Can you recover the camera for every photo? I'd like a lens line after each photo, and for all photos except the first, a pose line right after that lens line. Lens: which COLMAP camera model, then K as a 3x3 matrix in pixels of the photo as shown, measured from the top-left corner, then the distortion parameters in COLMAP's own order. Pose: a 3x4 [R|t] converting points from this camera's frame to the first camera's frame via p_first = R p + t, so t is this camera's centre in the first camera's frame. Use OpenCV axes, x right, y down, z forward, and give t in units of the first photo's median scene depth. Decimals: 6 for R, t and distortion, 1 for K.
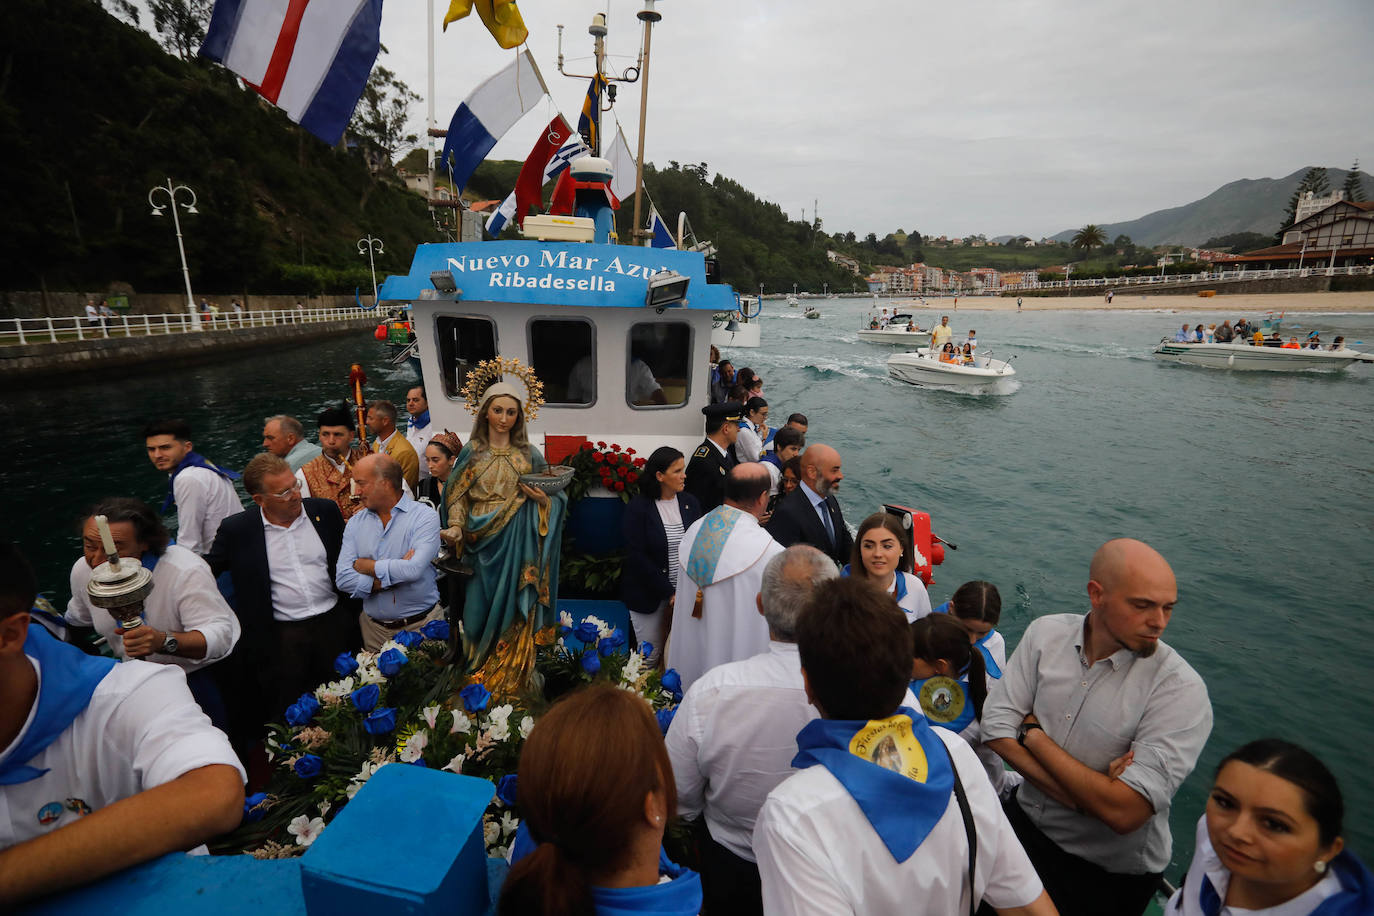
lens RADIAL K [[667.8, 0, 681.6], [0, 667.8, 462.5], [0, 0, 1]] dist [-0.097343, 0.053379]
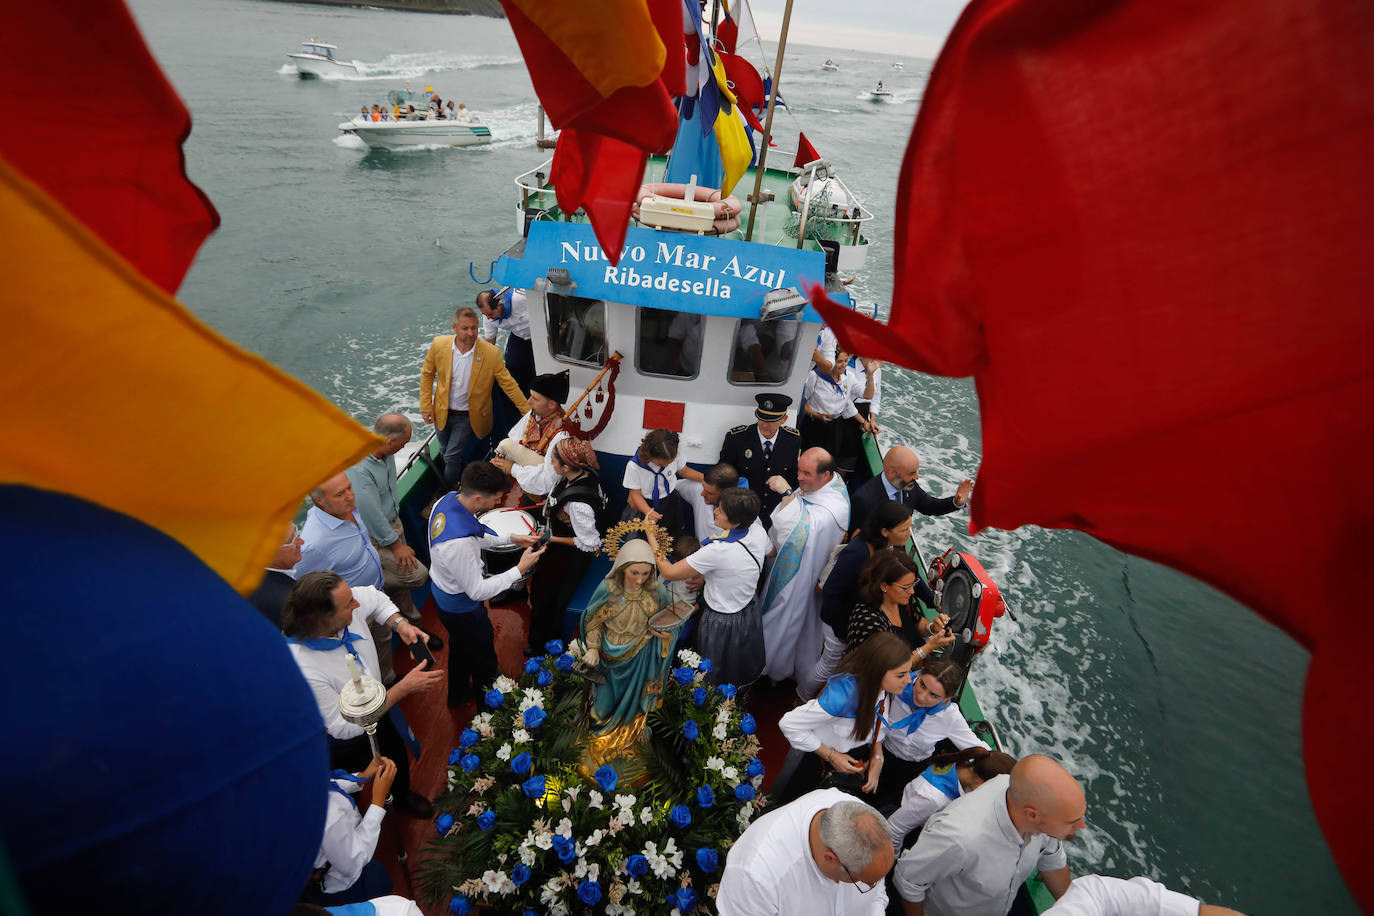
lens RADIAL K [[667.8, 0, 681.6], [0, 667.8, 462.5], [0, 0, 1]] dist [-0.097343, 0.053379]
pose [[0.990594, 0.114239, -0.075318, -0.121065], [-0.083965, 0.942109, 0.324623, -0.590854], [0.108042, -0.315245, 0.942840, -0.019705]]
